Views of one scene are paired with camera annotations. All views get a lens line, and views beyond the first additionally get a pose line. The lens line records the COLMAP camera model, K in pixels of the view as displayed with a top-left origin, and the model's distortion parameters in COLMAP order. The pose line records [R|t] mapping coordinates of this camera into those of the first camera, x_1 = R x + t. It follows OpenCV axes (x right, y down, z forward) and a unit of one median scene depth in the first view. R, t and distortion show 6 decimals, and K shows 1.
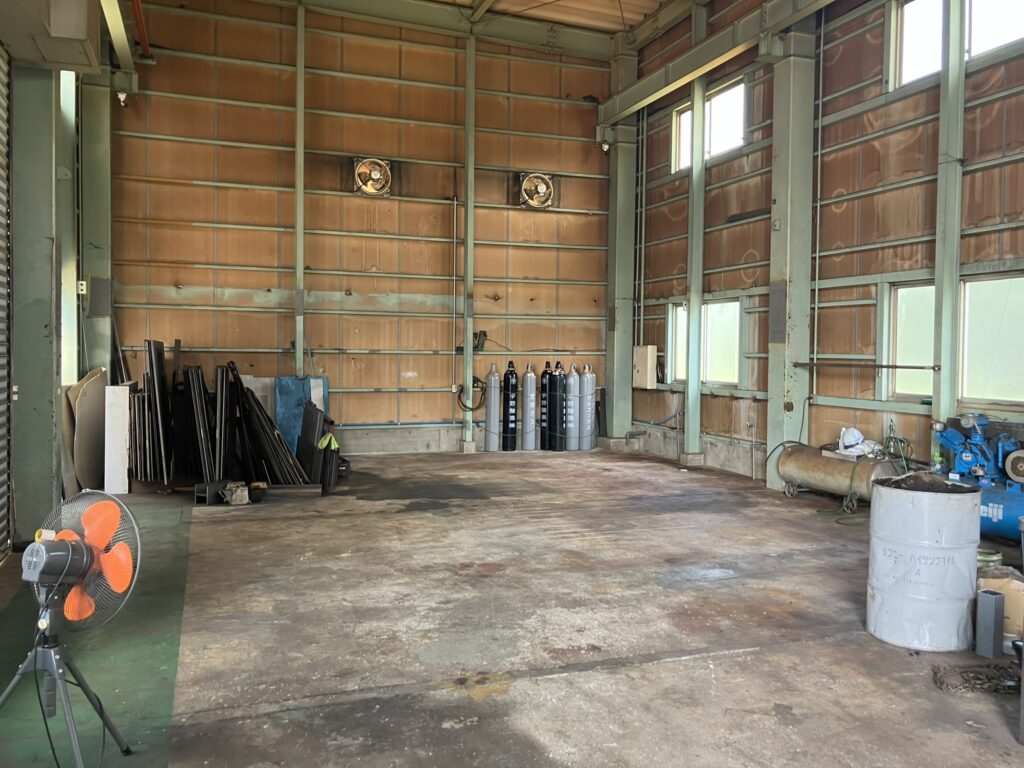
lens RADIAL K [[842.7, 0, 513.7], [0, 842.7, 375.0], [0, 0, 1]] dist [0.014378, -0.006879]
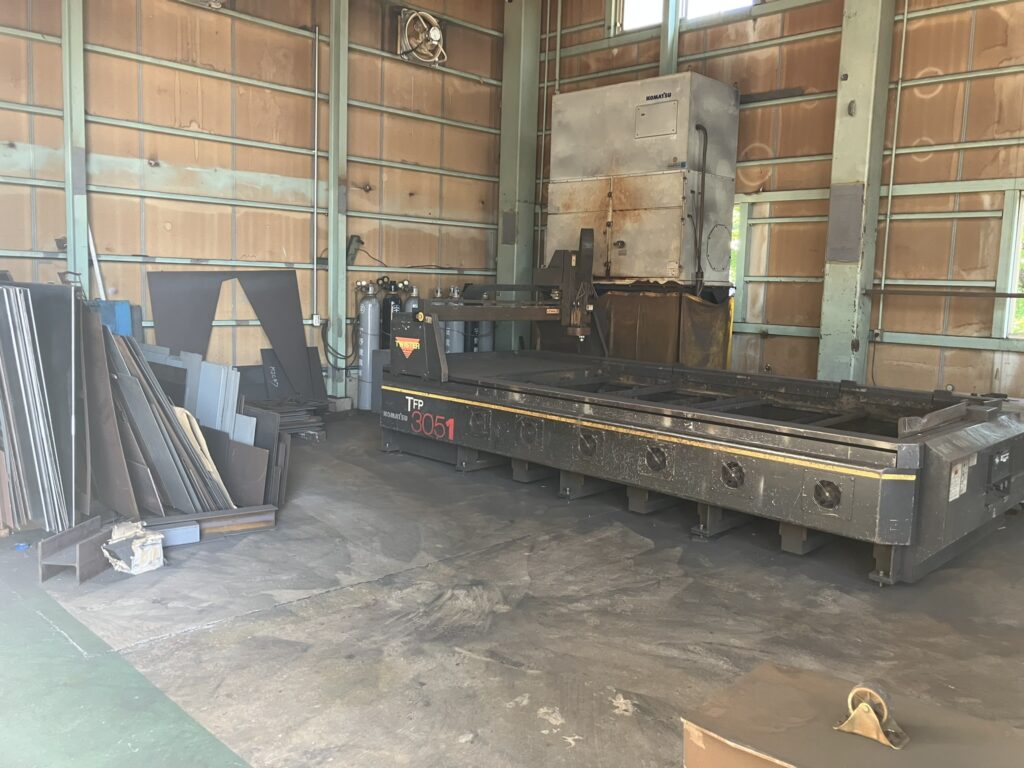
lens RADIAL K [[842.7, 0, 520.8], [0, 842.7, 374.0], [0, 0, 1]] dist [0.014378, -0.006879]
pose [[0.896917, -0.030827, 0.441124, -0.296136], [-0.009096, 0.996070, 0.088101, -0.002502], [-0.442106, -0.083032, 0.893111, 0.422749]]
